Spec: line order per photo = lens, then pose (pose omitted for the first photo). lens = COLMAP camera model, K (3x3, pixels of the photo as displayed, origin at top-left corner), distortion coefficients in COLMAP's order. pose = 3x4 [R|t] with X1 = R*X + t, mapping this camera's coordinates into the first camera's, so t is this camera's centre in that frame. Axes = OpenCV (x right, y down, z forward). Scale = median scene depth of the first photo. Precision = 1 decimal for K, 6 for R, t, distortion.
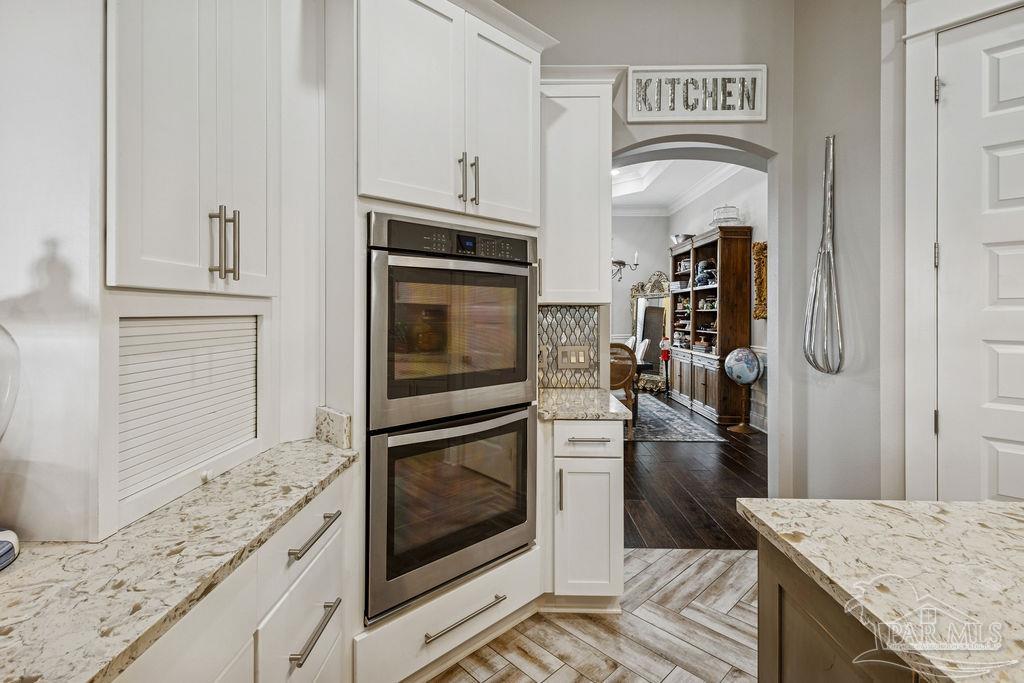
lens RADIAL K [[480.7, 0, 510.6], [0, 480.7, 313.6], [0, 0, 1]] dist [-0.000015, -0.000195]
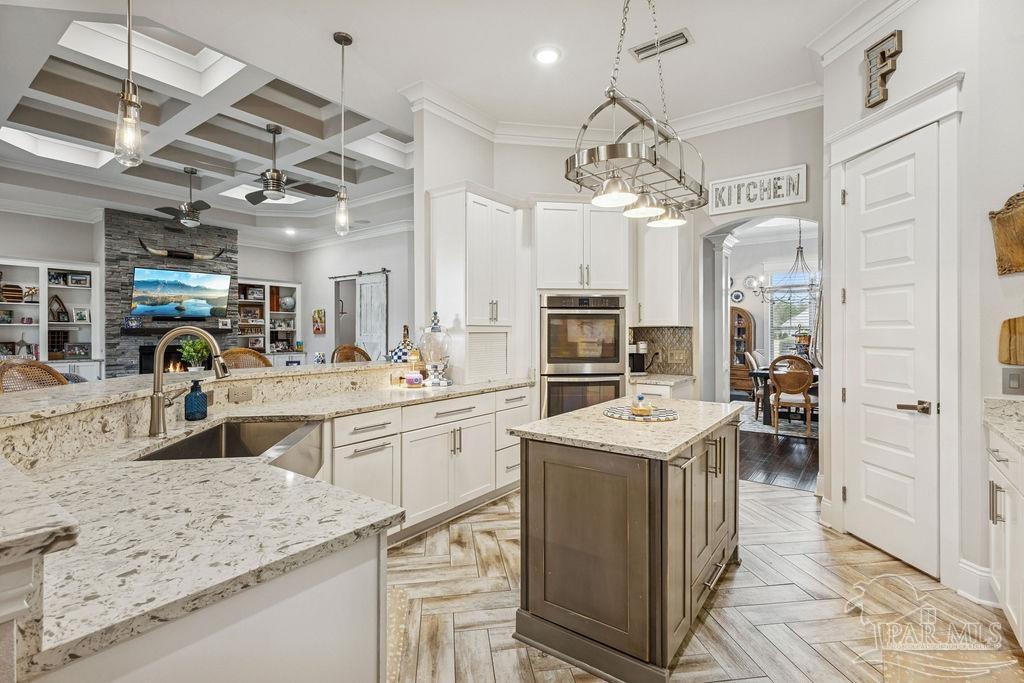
lens RADIAL K [[480.7, 0, 509.9], [0, 480.7, 335.3], [0, 0, 1]] dist [-0.000015, -0.000195]
pose [[0.808738, -0.000115, -0.588169, 0.995850], [0.001983, 0.999995, 0.002531, 0.012040], [0.588166, -0.003213, 0.808734, -1.117666]]
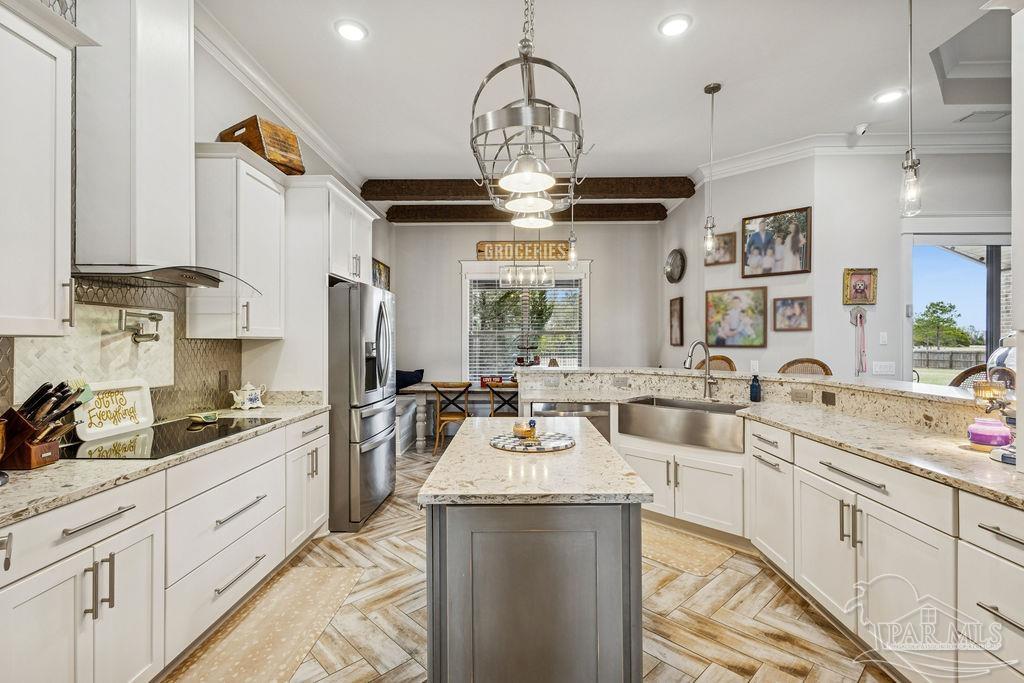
lens RADIAL K [[480.7, 0, 511.3], [0, 480.7, 339.8], [0, 0, 1]] dist [-0.000015, -0.000195]
pose [[-0.999883, -0.004757, 0.014543, 0.509988], [-0.004745, 0.999988, 0.000854, -0.007448], [-0.014547, 0.000785, -0.999894, 1.467554]]
